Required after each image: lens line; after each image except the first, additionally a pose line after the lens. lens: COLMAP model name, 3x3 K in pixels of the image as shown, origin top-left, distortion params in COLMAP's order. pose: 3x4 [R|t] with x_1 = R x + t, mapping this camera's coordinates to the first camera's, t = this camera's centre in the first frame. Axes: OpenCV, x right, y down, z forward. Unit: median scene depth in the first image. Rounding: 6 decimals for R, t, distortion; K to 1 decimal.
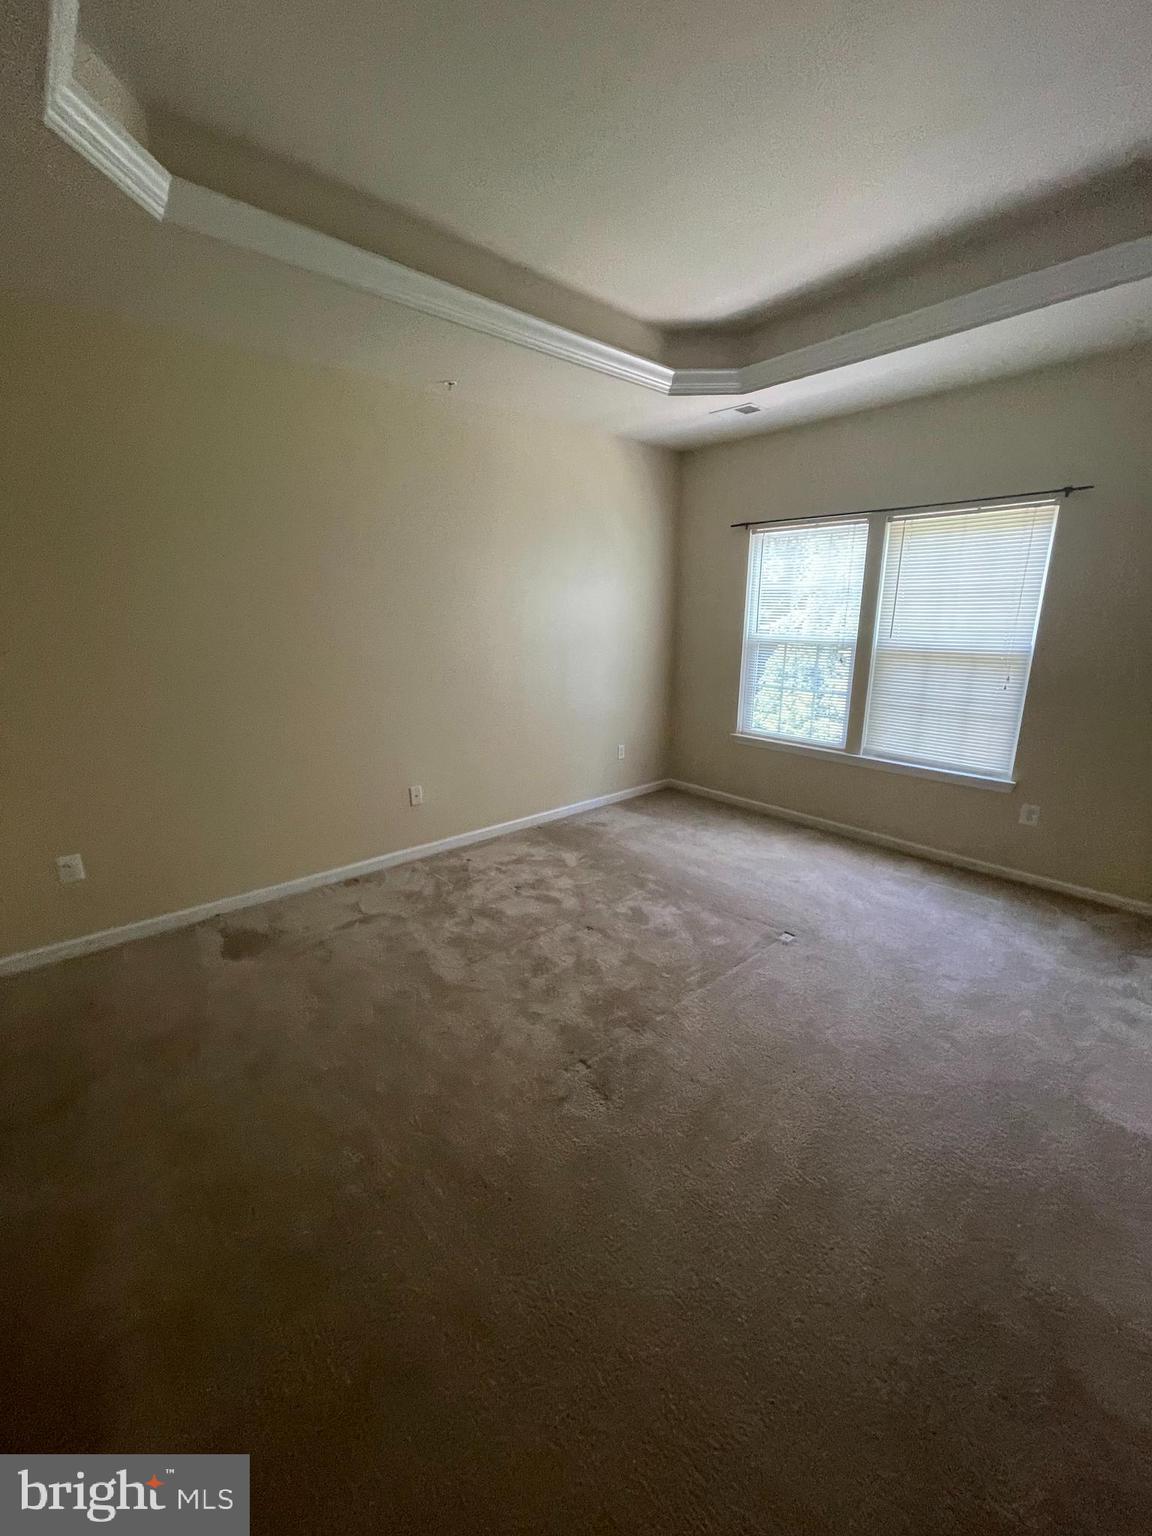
lens RADIAL K [[619.2, 0, 576.0], [0, 619.2, 768.0], [0, 0, 1]] dist [-0.000884, 0.000085]
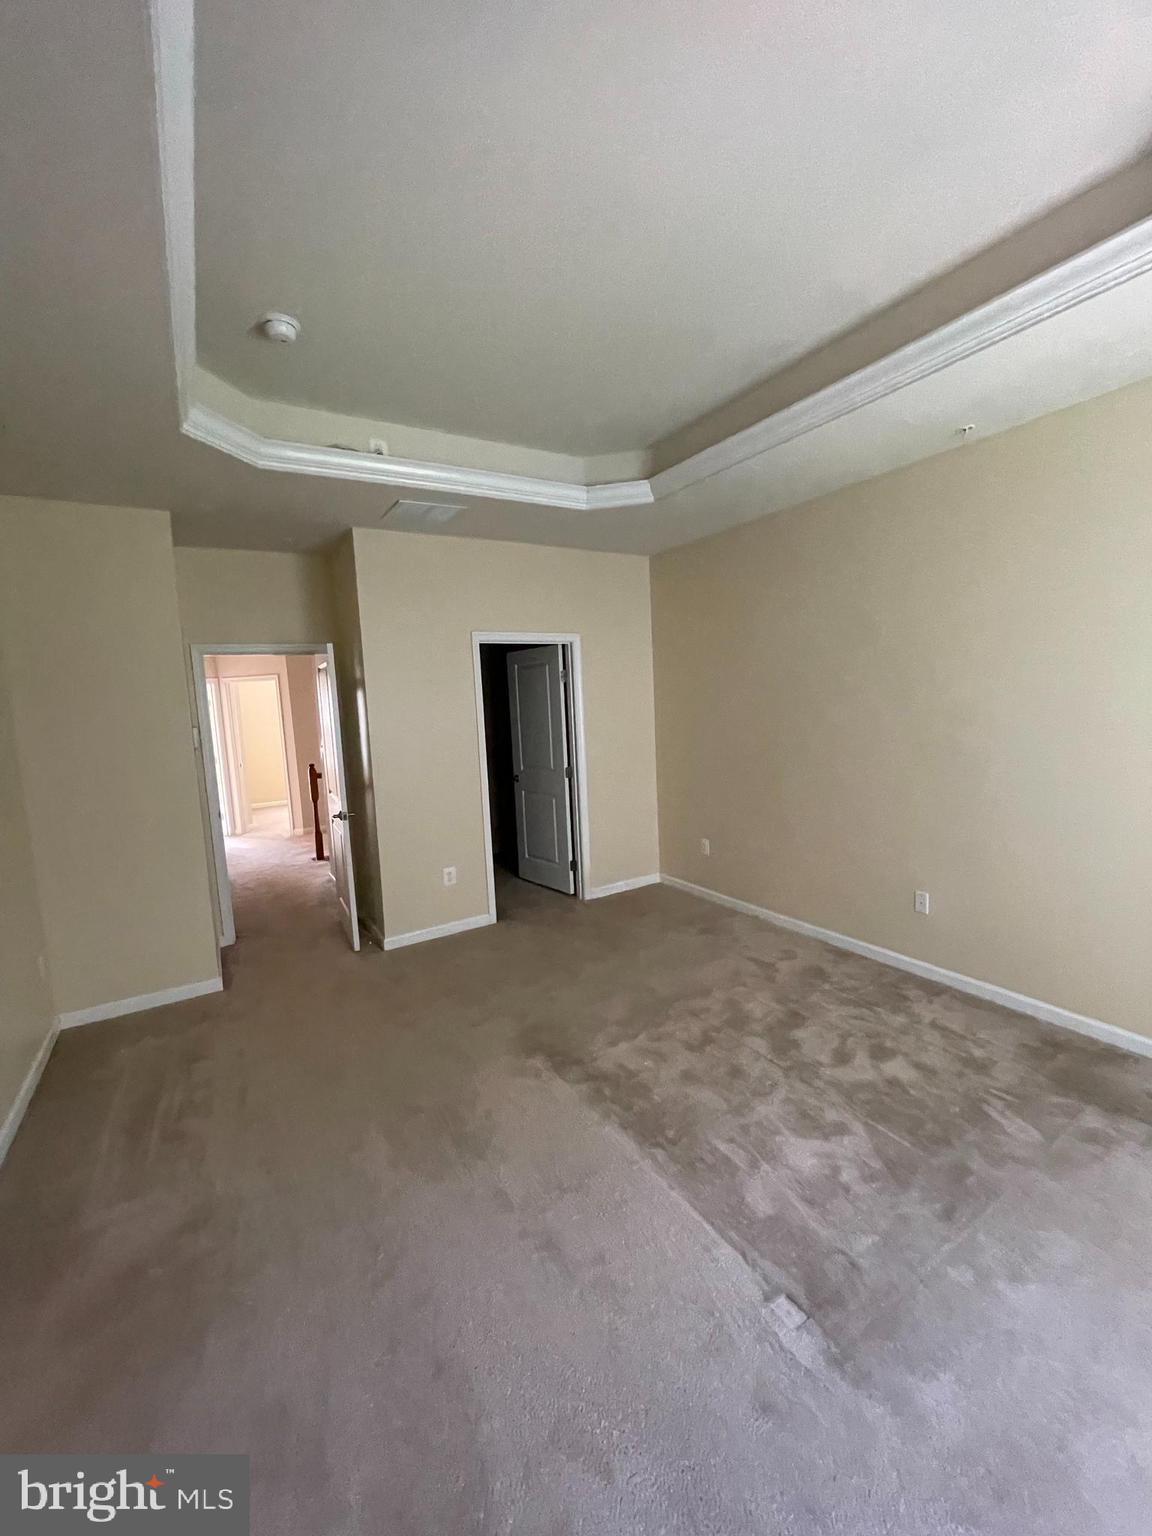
lens RADIAL K [[619.2, 0, 576.0], [0, 619.2, 768.0], [0, 0, 1]] dist [-0.000884, 0.000085]
pose [[-0.171344, 0.124506, -0.977312, 0.699474], [-0.193878, 0.968324, 0.157351, -0.194627], [0.965947, 0.216440, -0.141778, 0.656063]]
